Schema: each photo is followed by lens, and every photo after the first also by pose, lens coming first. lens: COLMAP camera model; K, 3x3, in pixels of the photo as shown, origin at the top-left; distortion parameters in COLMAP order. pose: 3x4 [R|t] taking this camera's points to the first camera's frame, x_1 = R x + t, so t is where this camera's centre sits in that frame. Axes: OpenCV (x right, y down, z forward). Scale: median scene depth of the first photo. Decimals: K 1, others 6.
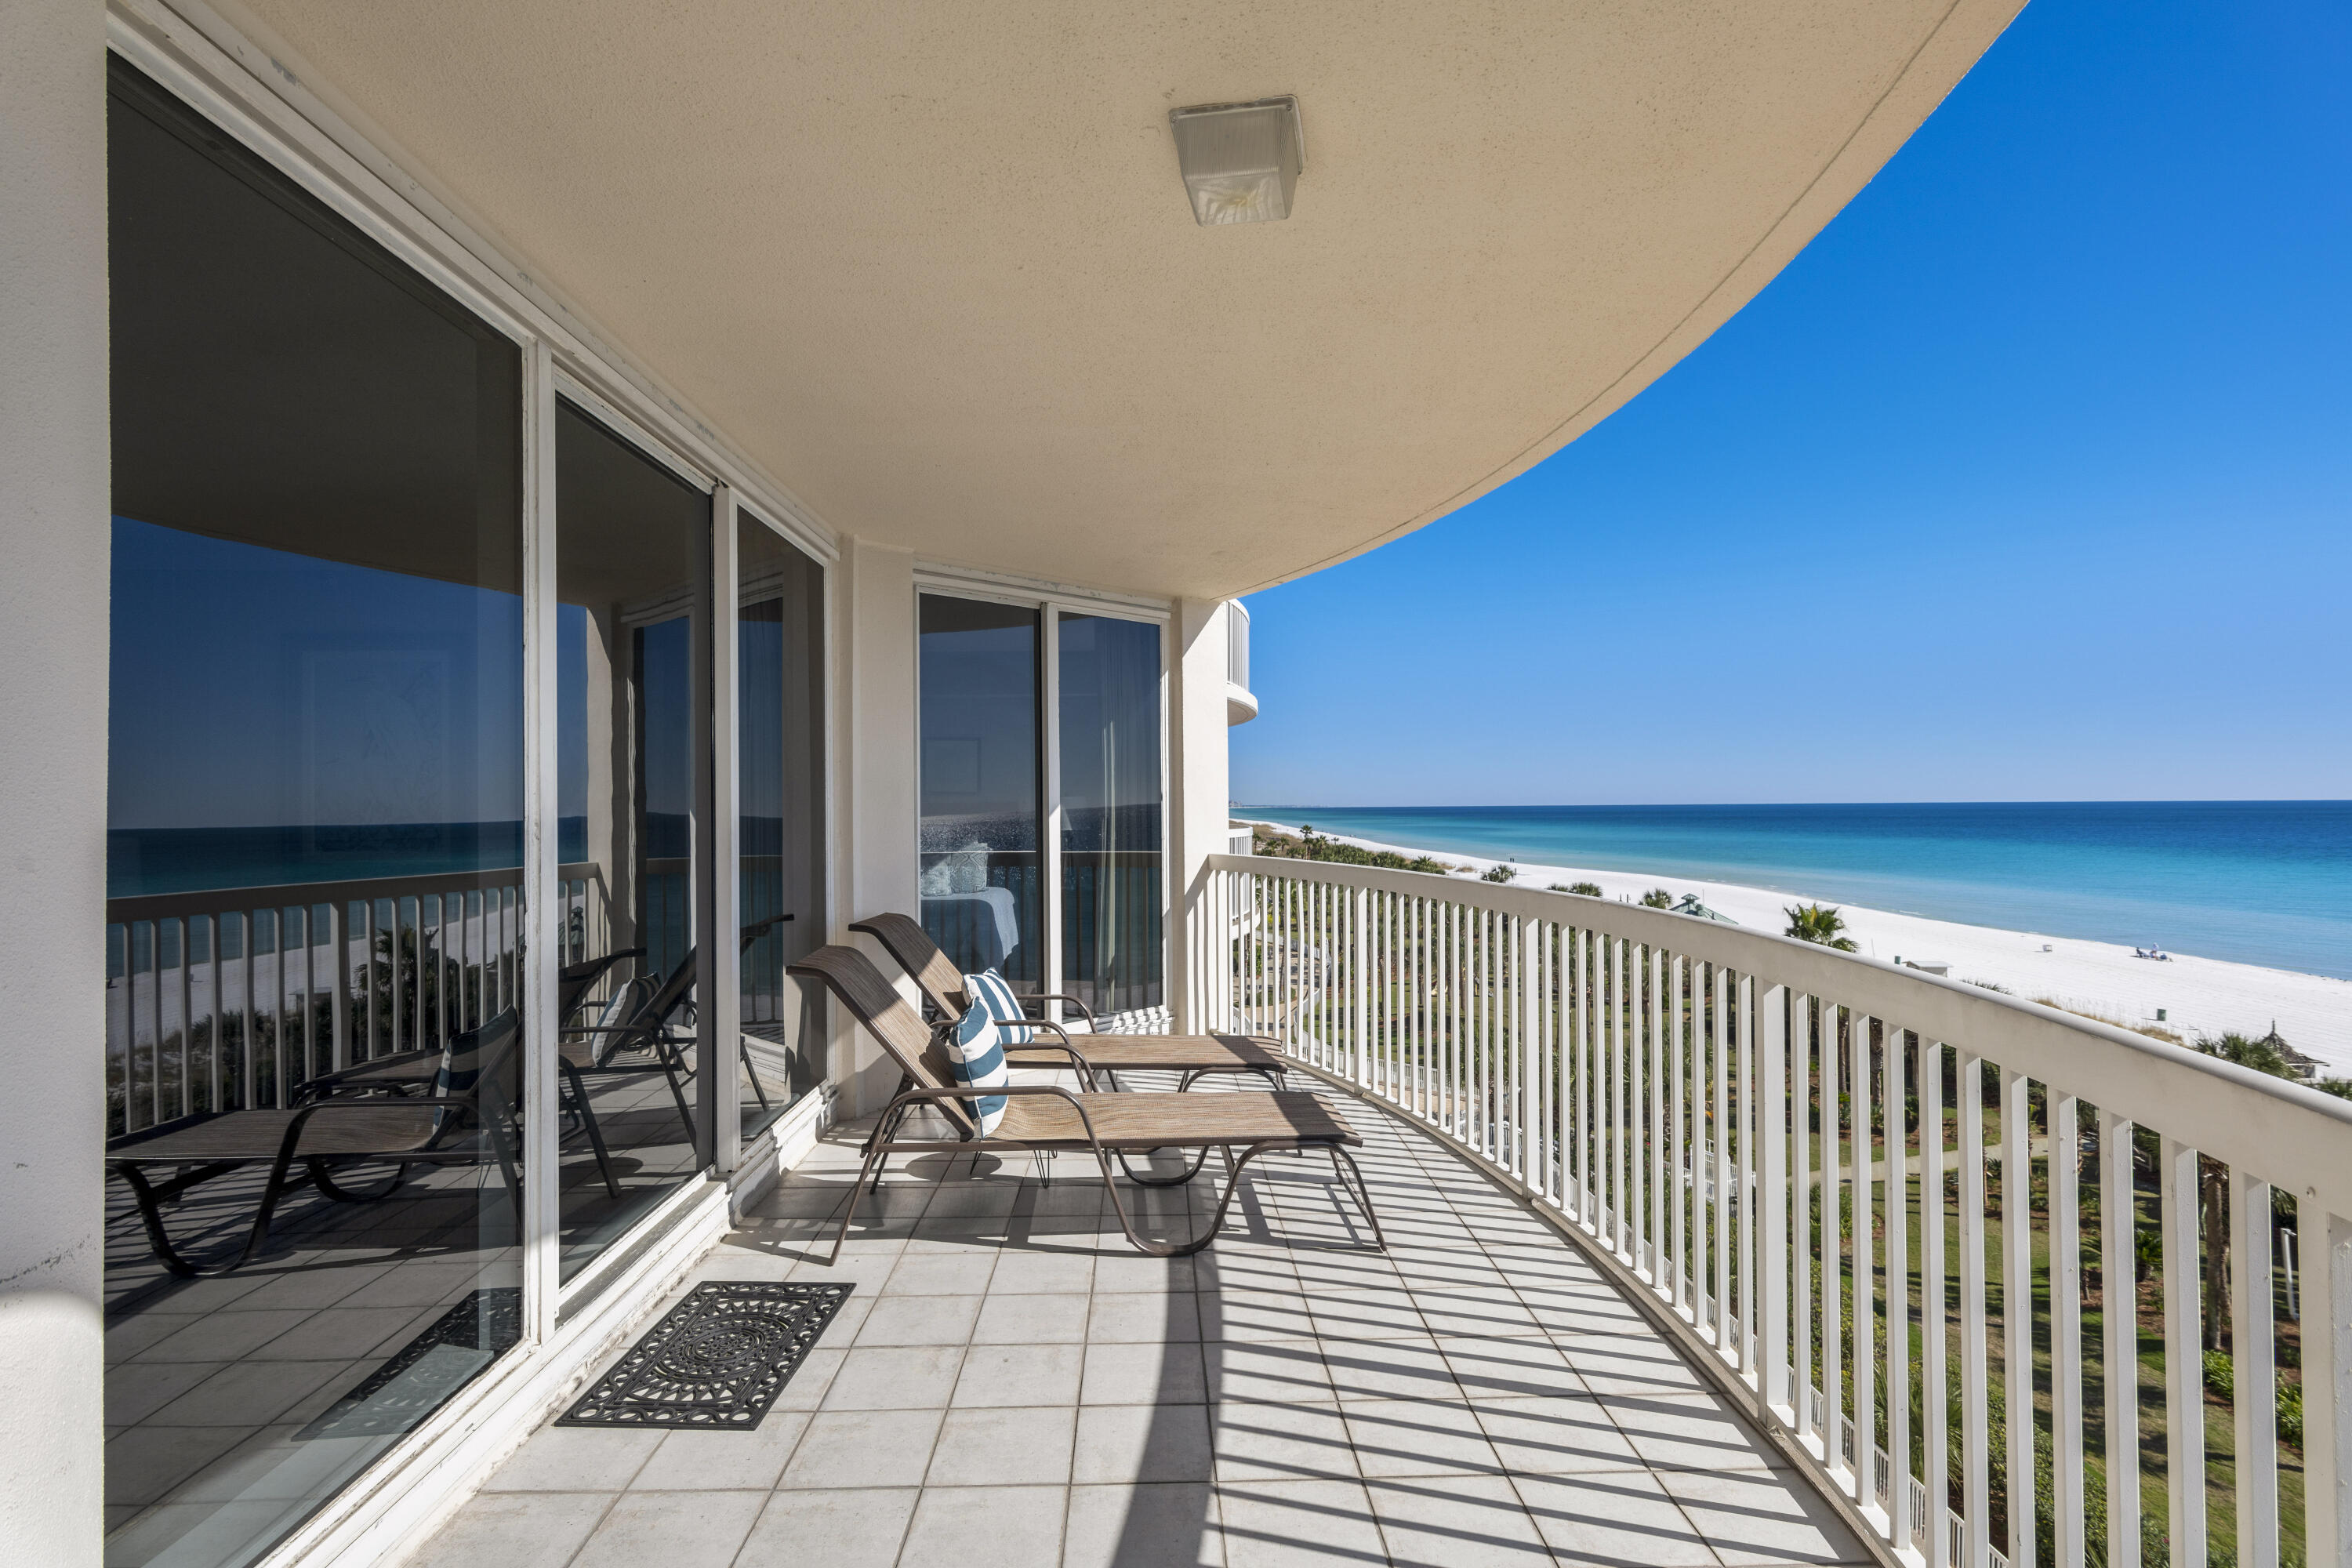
lens RADIAL K [[1146.8, 0, 1172.9], [0, 1146.8, 798.4], [0, 0, 1]] dist [-0.000007, 0.000104]
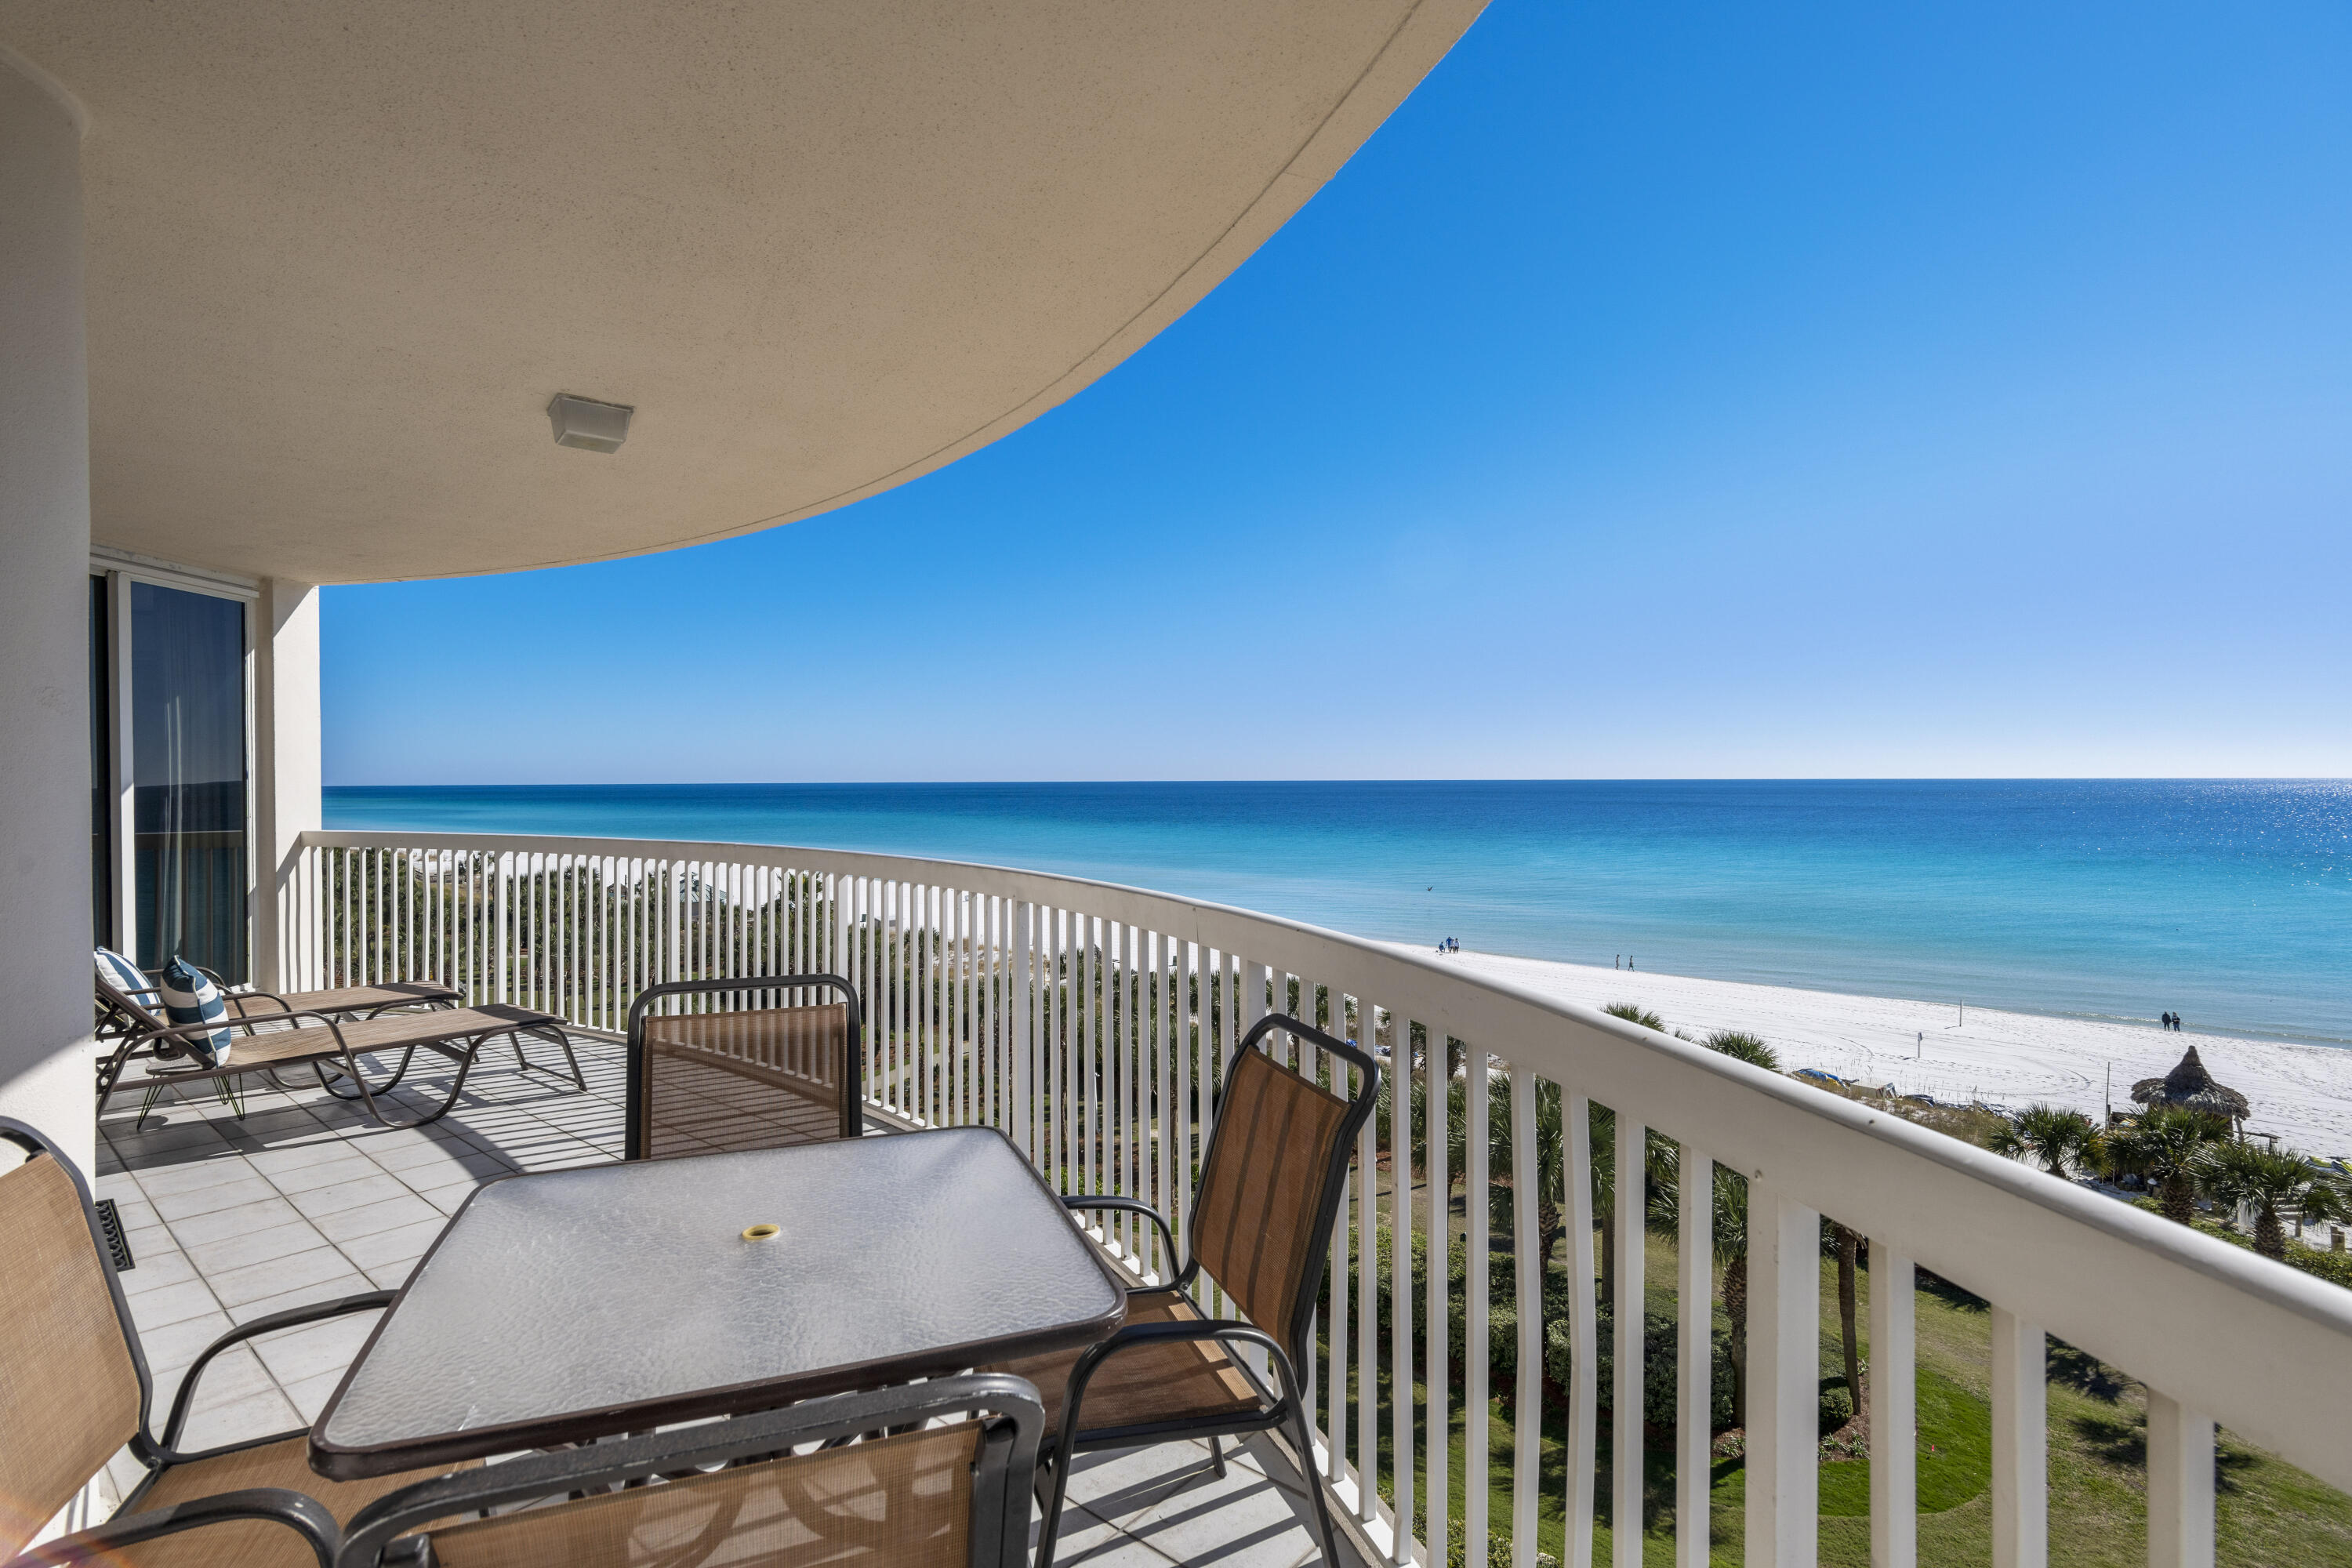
lens RADIAL K [[1146.8, 0, 1172.9], [0, 1146.8, 798.4], [0, 0, 1]] dist [-0.000007, 0.000104]
pose [[0.686929, -0.005991, 0.726700, -0.188943], [-0.007172, 0.999861, 0.015023, -0.002166], [-0.726689, -0.015532, 0.686791, -0.279941]]
